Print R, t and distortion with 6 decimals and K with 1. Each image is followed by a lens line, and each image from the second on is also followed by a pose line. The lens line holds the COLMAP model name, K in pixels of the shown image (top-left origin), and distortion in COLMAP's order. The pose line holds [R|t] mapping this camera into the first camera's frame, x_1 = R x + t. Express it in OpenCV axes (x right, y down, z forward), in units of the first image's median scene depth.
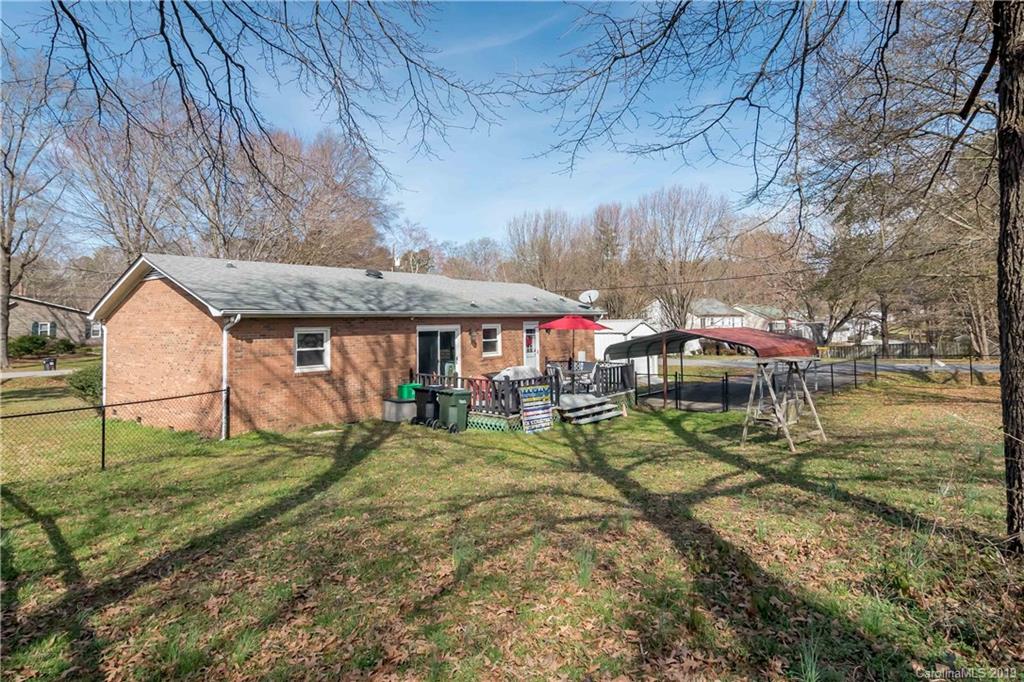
lens RADIAL K [[559.8, 0, 512.0], [0, 559.8, 342.0], [0, 0, 1]] dist [-0.001048, -0.000262]
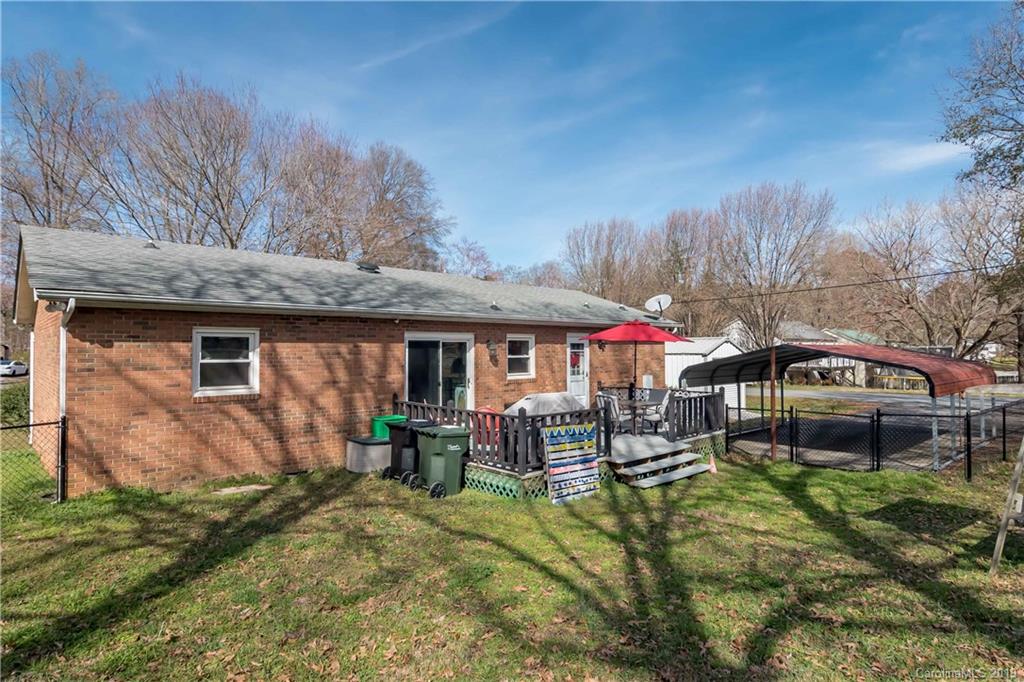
lens RADIAL K [[559.8, 0, 515.1], [0, 559.8, 376.8], [0, 0, 1]] dist [-0.001048, -0.000262]
pose [[0.993980, 0.016313, -0.108337, 0.043169], [-0.014722, 0.999772, 0.015471, 0.014117], [0.108564, -0.013783, 0.993994, 0.337068]]
